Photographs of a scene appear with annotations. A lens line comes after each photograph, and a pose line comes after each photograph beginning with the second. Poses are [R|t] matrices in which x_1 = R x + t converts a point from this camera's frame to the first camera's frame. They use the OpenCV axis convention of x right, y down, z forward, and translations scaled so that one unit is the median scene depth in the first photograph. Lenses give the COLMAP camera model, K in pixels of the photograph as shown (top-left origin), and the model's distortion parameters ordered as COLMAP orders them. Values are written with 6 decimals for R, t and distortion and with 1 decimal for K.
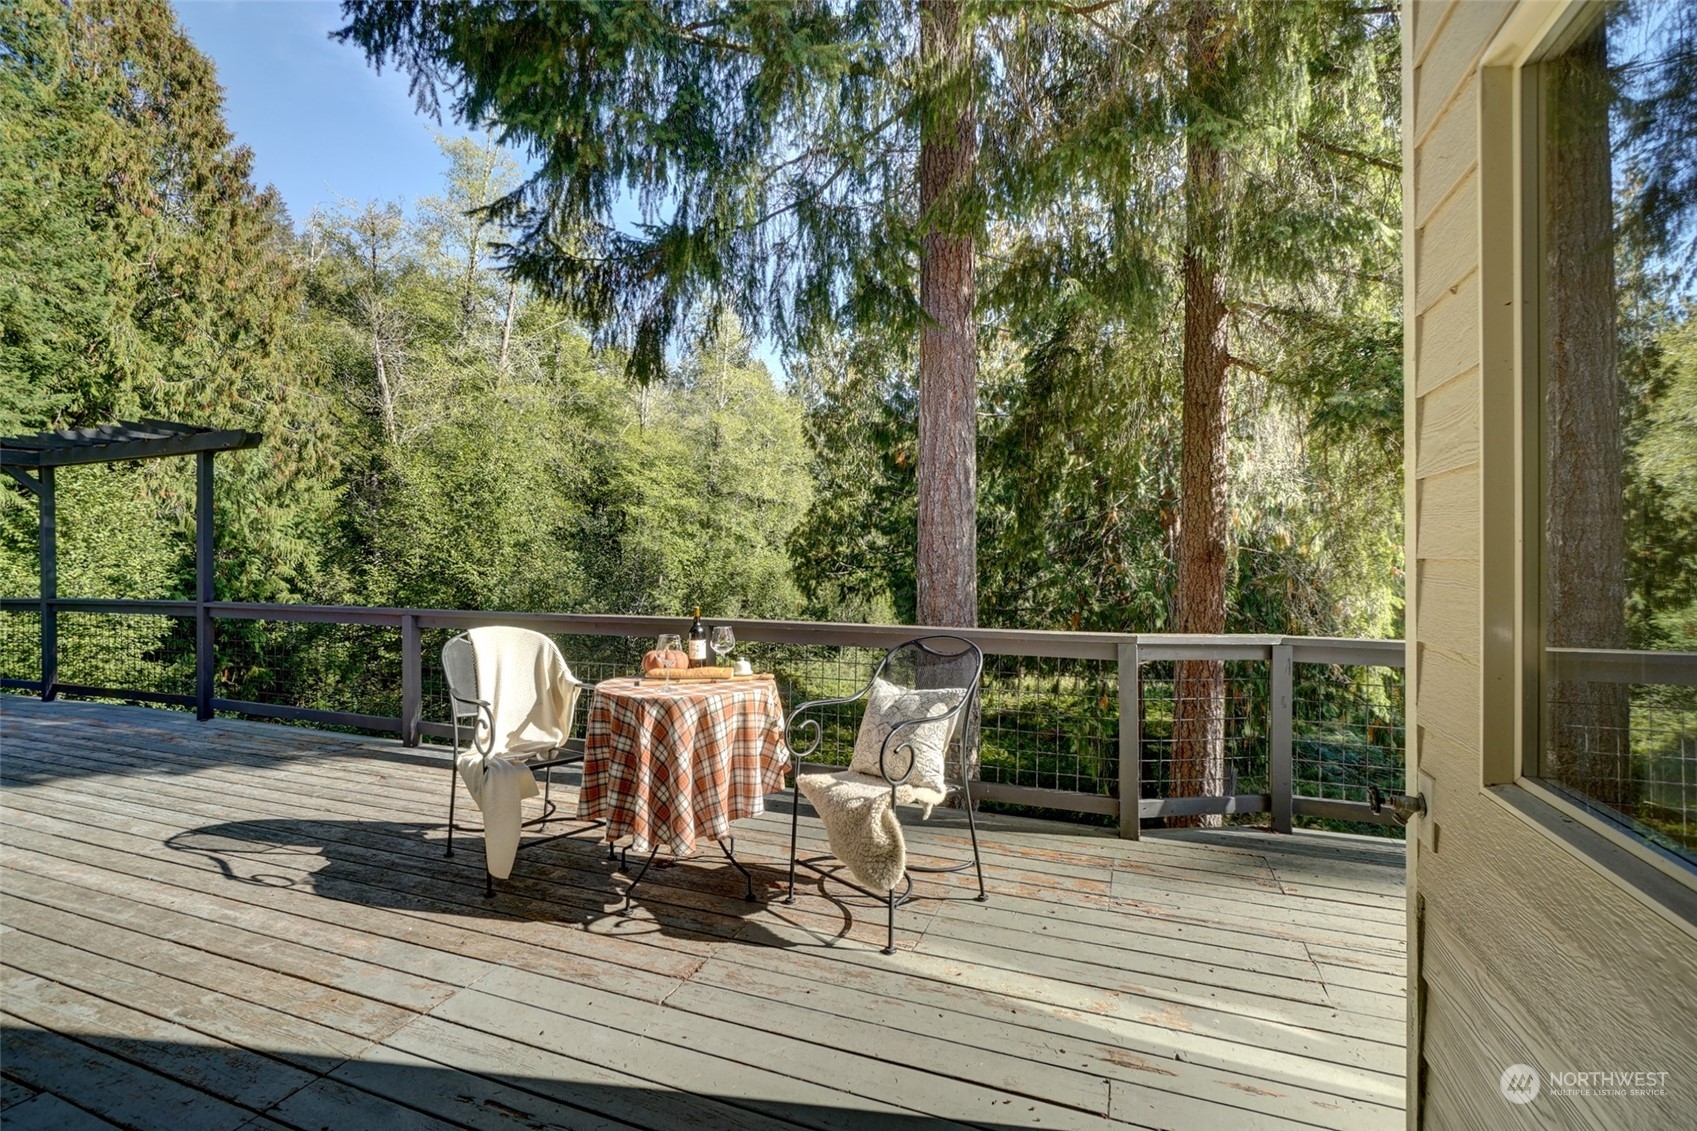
lens RADIAL K [[767.8, 0, 840.4], [0, 767.8, 545.9], [0, 0, 1]] dist [-0.001416, 0.007364]
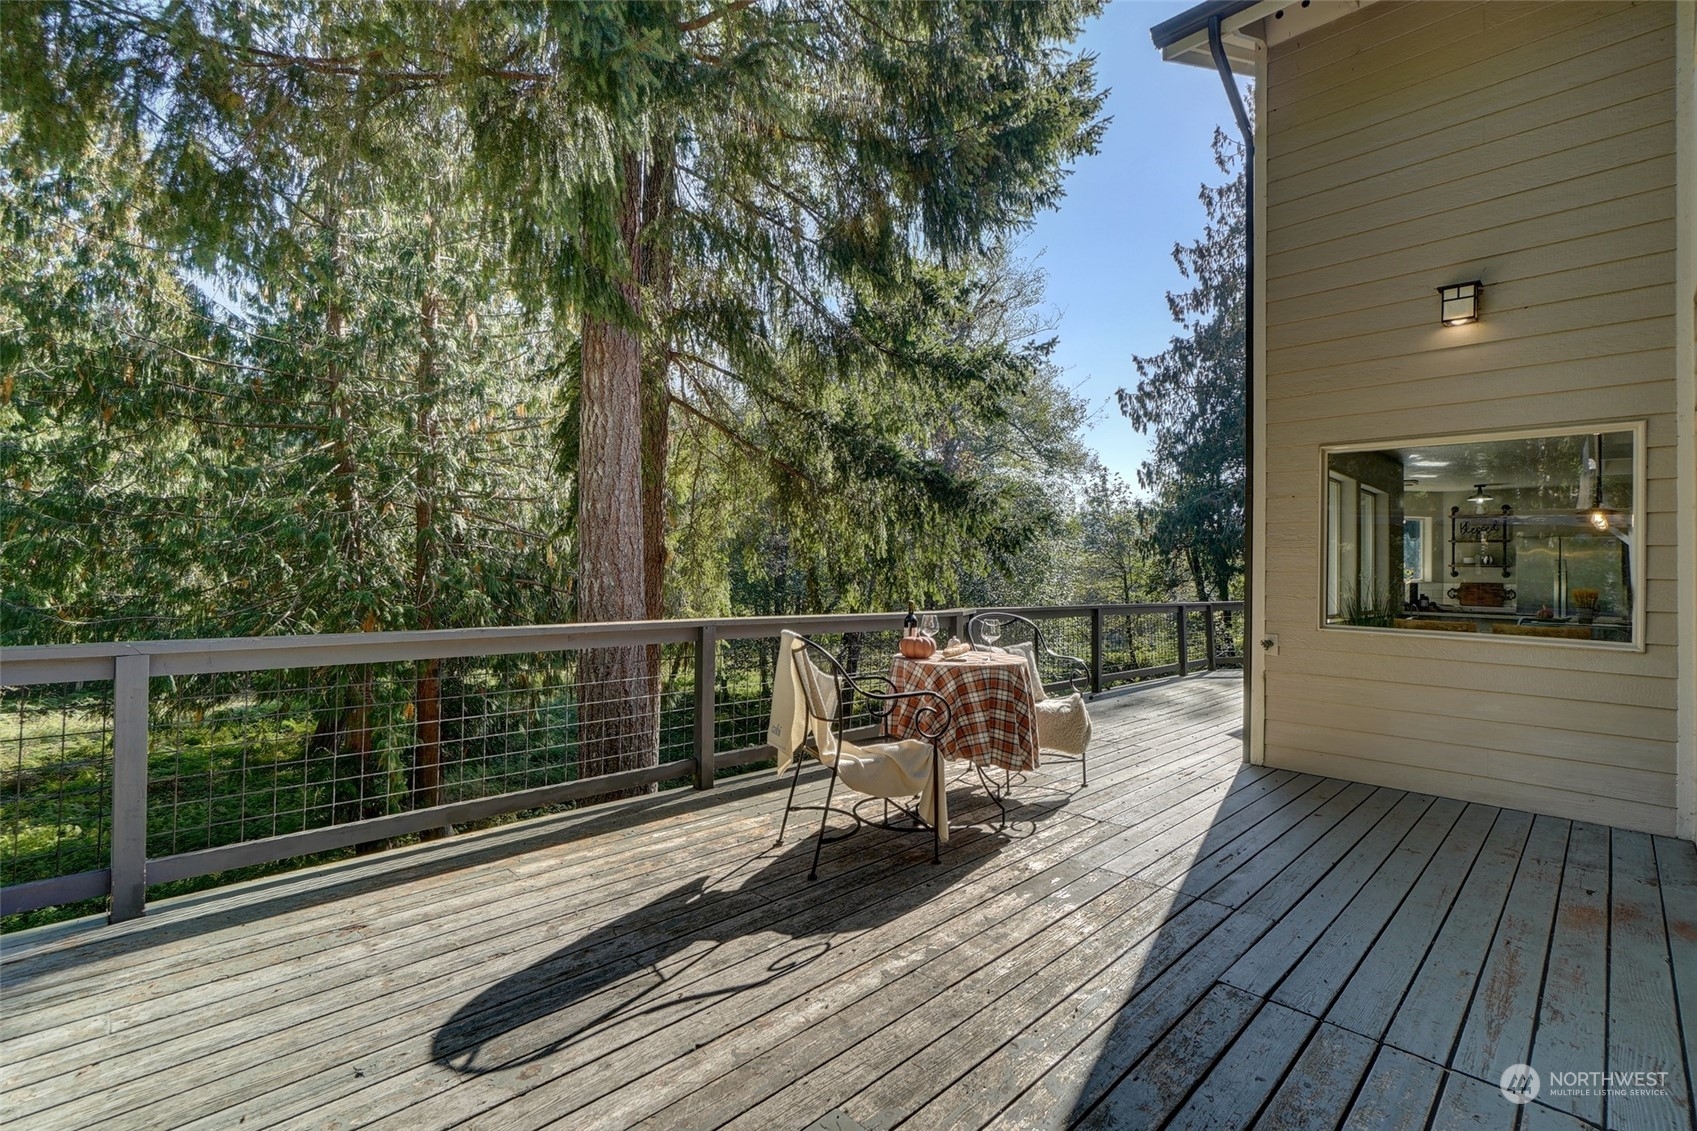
lens RADIAL K [[755.2, 0, 875.4], [0, 755.2, 564.5], [0, 0, 1]] dist [0.000107, 0.000382]
pose [[0.390437, 0.013745, 0.920527, -1.419977], [-0.033904, 0.999425, -0.000543, 0.025053], [-0.920005, -0.030998, 0.390678, 0.628479]]
